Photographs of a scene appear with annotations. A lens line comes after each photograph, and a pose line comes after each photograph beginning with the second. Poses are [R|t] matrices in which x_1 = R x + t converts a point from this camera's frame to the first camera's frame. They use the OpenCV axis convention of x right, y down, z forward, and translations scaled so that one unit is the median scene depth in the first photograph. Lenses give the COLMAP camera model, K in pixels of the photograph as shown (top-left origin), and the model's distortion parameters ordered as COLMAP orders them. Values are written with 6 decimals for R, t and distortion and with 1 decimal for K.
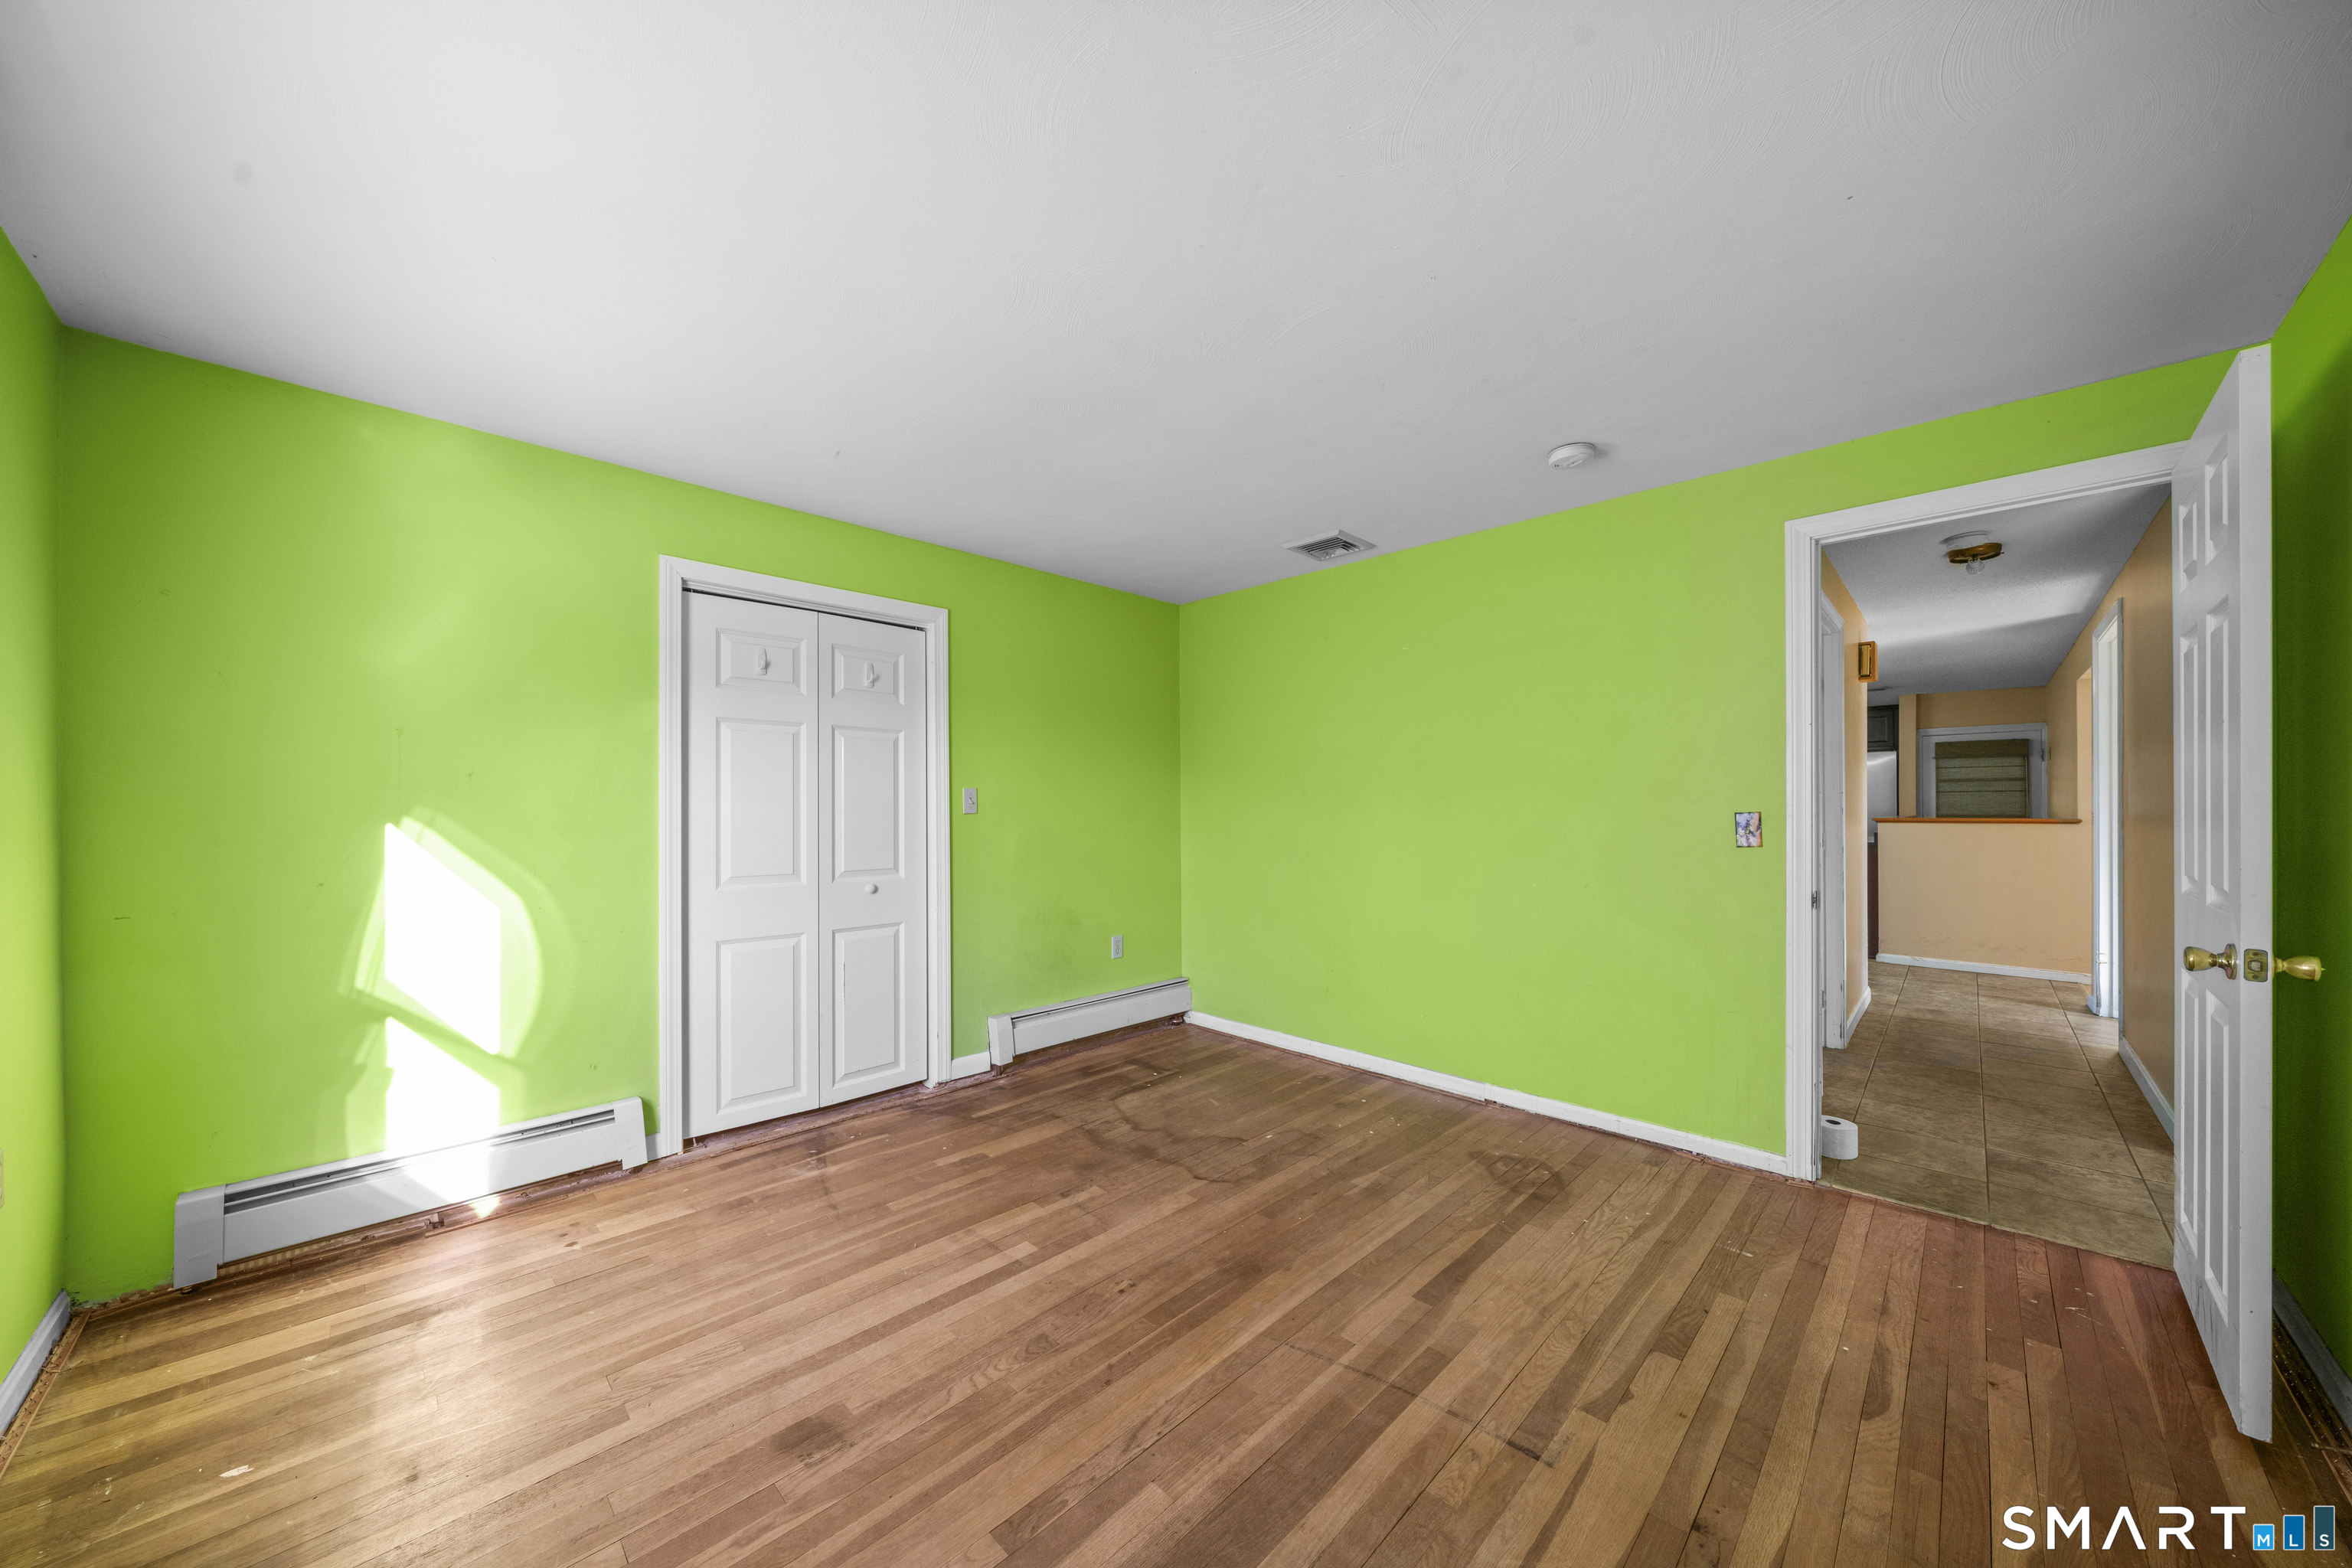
lens RADIAL K [[811.2, 0, 1169.6], [0, 811.2, 794.6], [0, 0, 1]] dist [-0.000795, -0.000122]
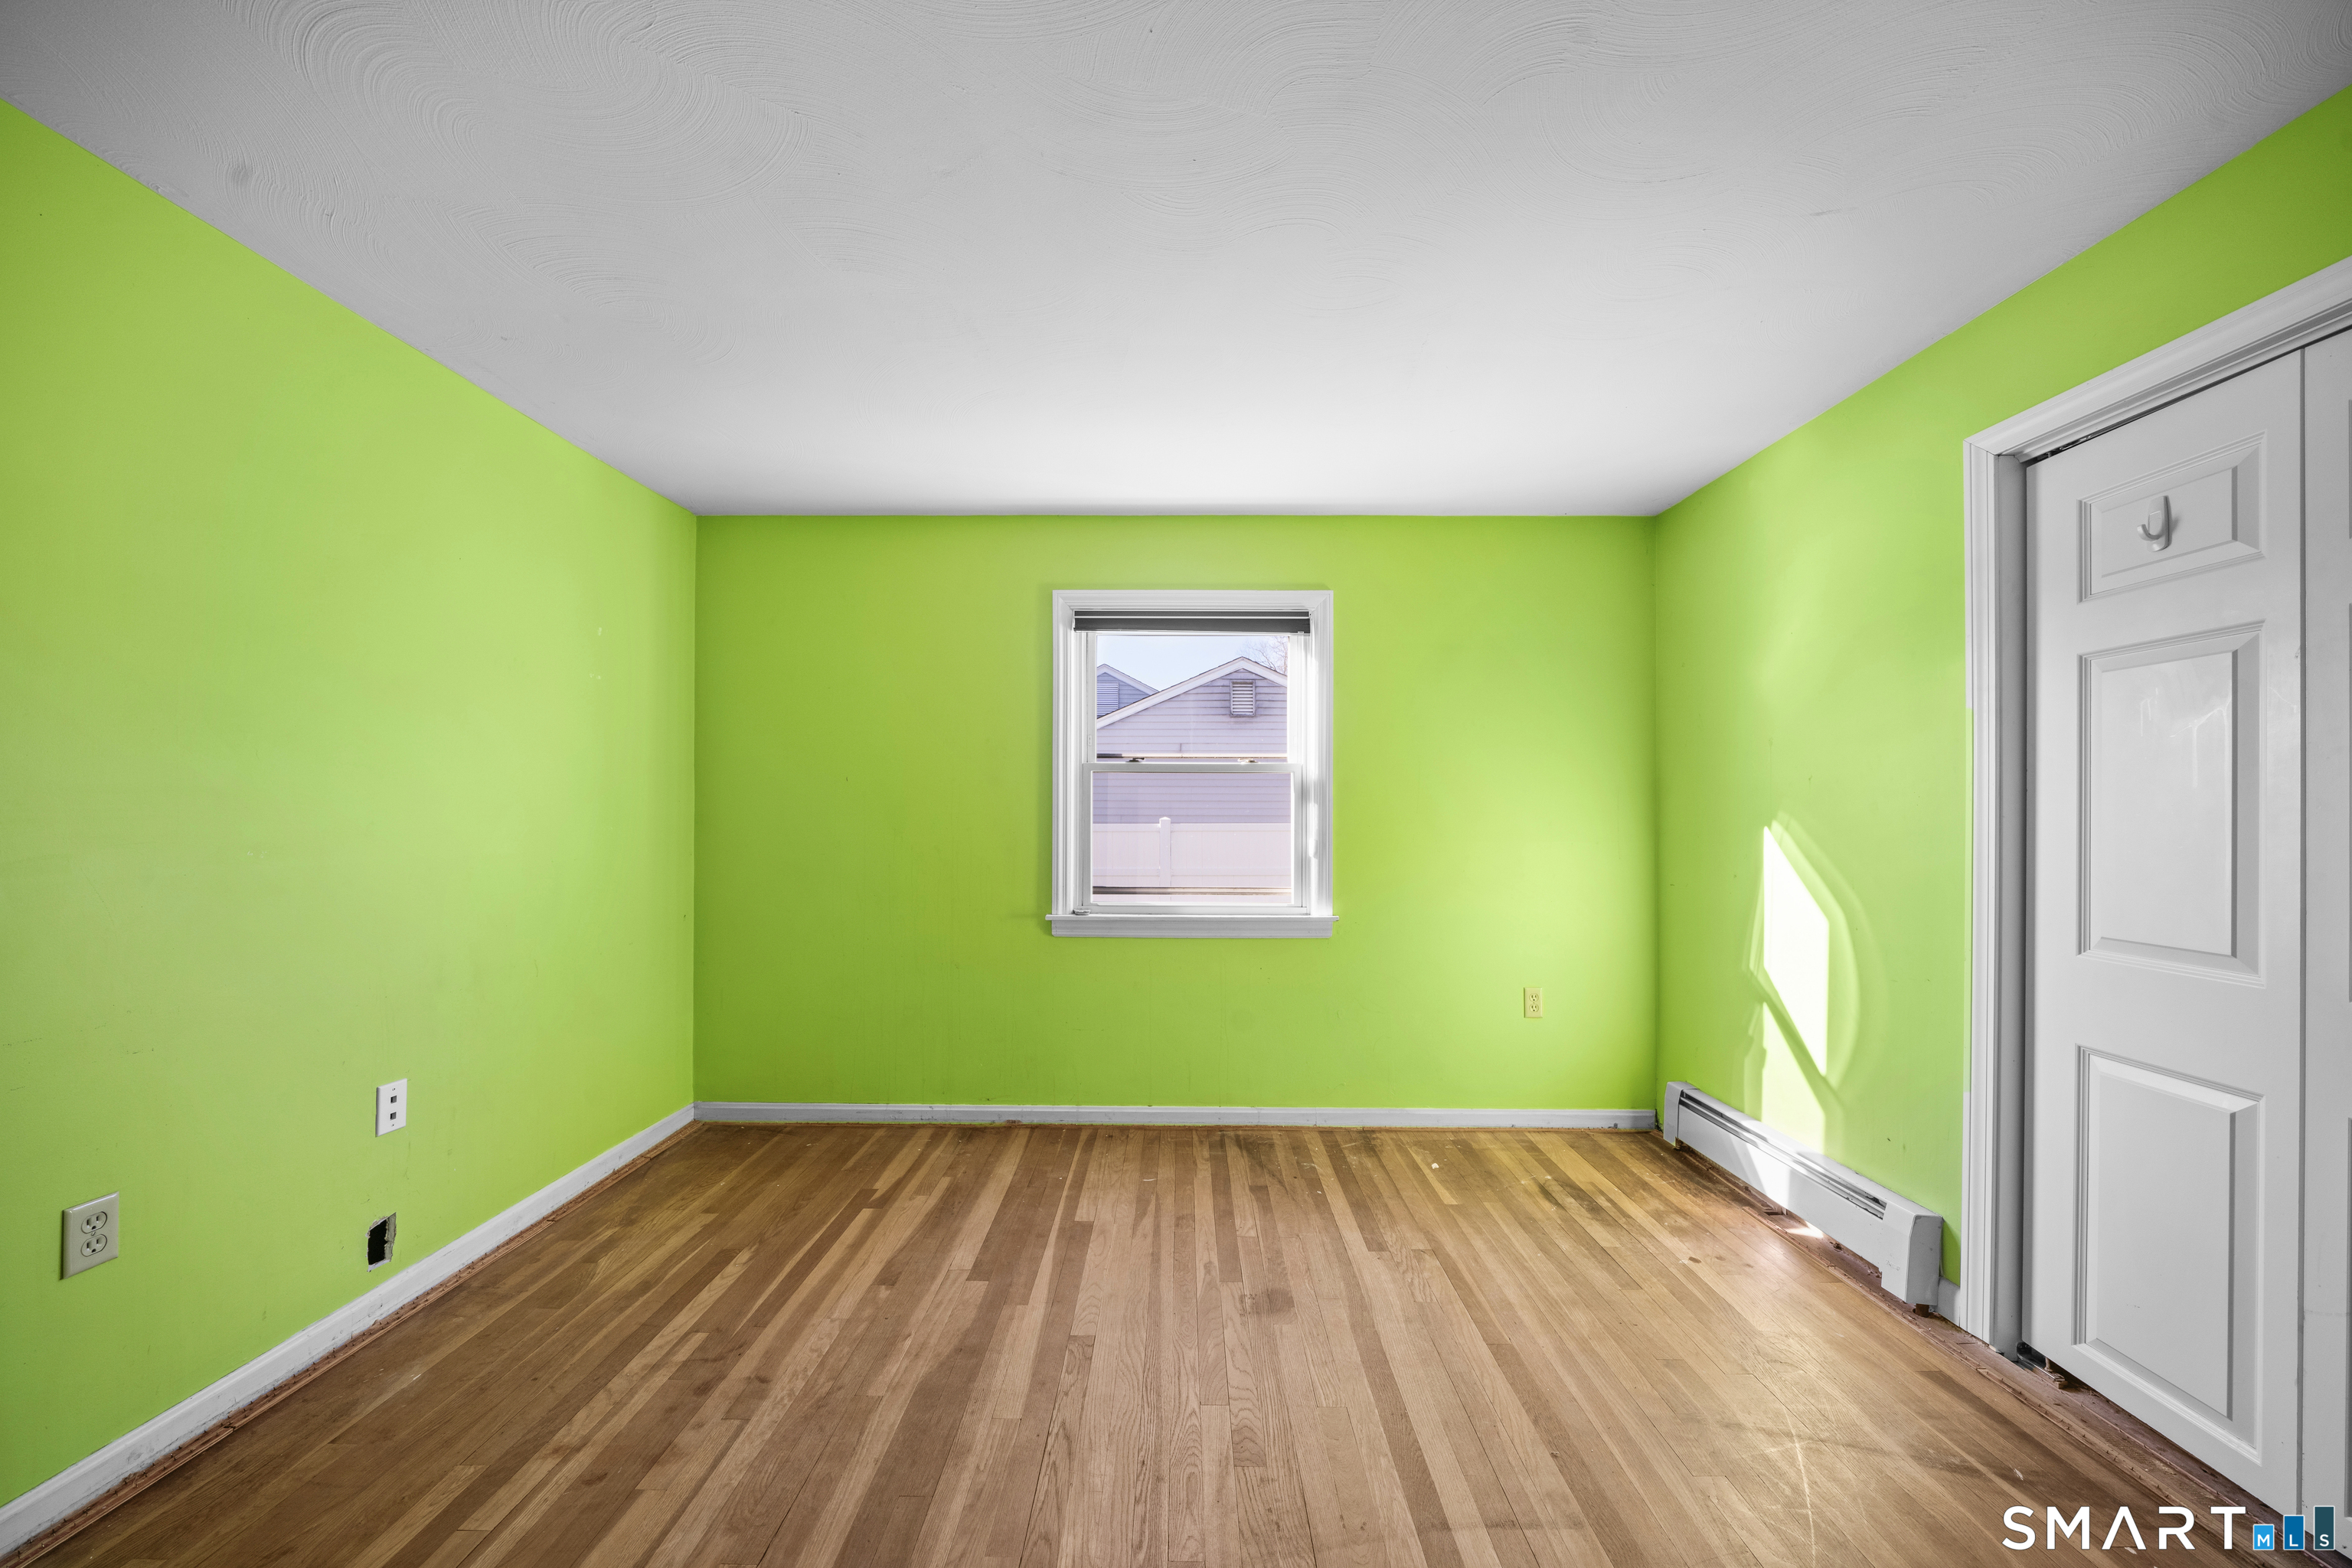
lens RADIAL K [[811.2, 0, 1169.6], [0, 811.2, 794.6], [0, 0, 1]] dist [-0.000795, -0.000122]
pose [[-0.717333, -0.017075, -0.696521, 0.399443], [0.011464, 0.999275, -0.036303, 0.023610], [0.696636, -0.034026, -0.716617, 1.267313]]
